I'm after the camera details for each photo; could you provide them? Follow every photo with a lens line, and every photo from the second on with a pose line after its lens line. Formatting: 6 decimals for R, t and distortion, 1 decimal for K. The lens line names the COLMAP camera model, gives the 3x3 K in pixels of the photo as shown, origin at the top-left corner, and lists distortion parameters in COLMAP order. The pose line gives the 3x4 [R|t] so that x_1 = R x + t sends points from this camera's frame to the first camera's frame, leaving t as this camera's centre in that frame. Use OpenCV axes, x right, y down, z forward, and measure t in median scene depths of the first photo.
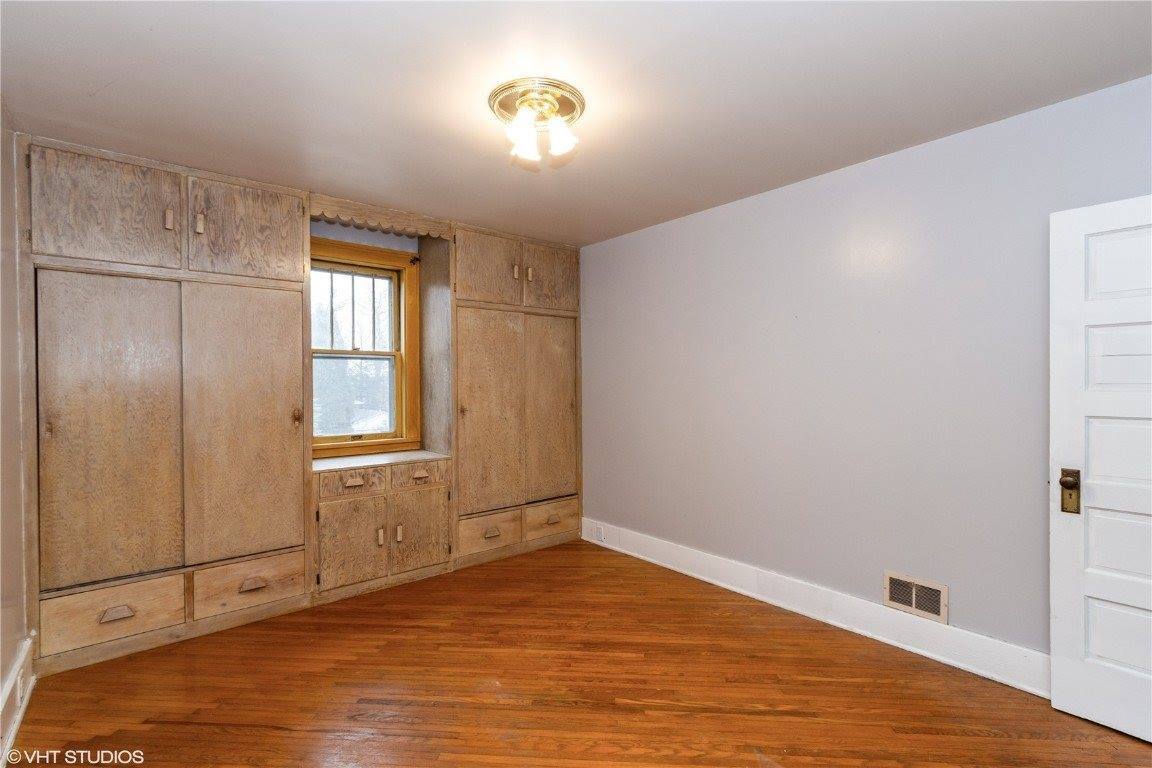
lens RADIAL K [[534.7, 0, 579.2], [0, 534.7, 387.4], [0, 0, 1]] dist [0.001880, -0.000709]
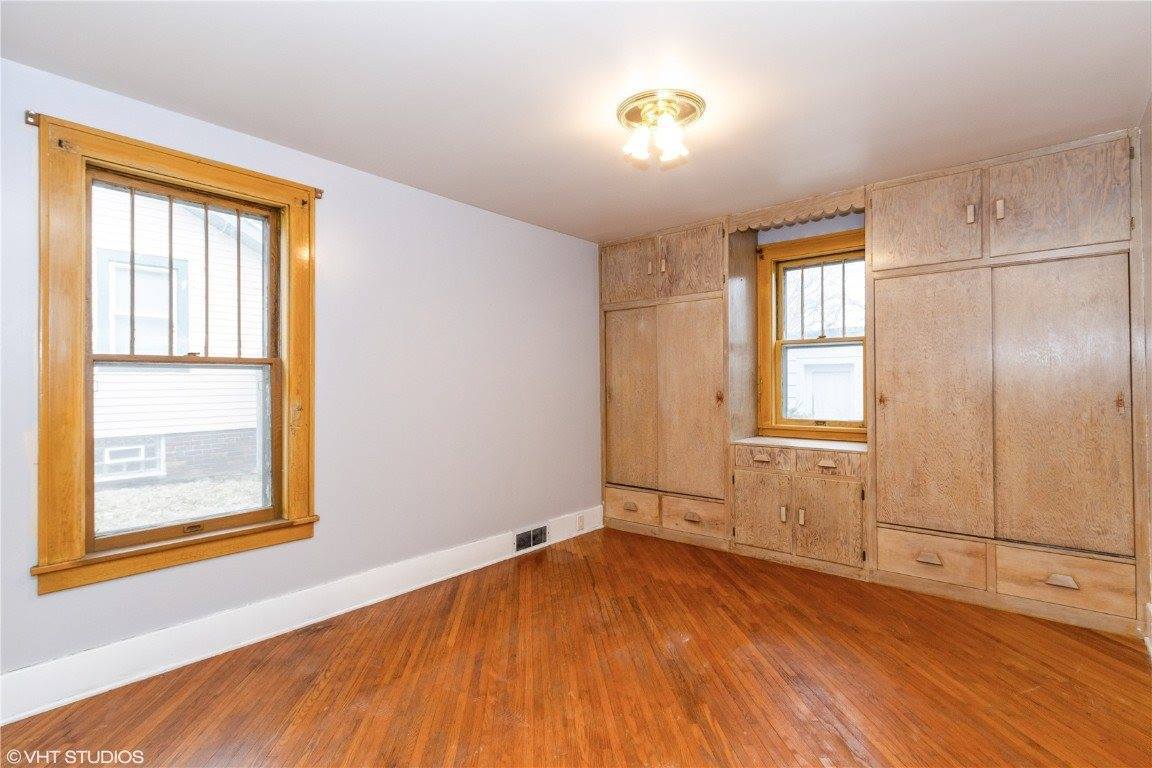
lens RADIAL K [[555.4, 0, 570.2], [0, 555.4, 379.8], [0, 0, 1]] dist [0.004499, -0.000477]
pose [[0.147711, 0.000250, -0.989031, 0.644537], [-0.004170, 0.999991, -0.000370, 0.014618], [0.989022, 0.004179, 0.147710, 0.408417]]
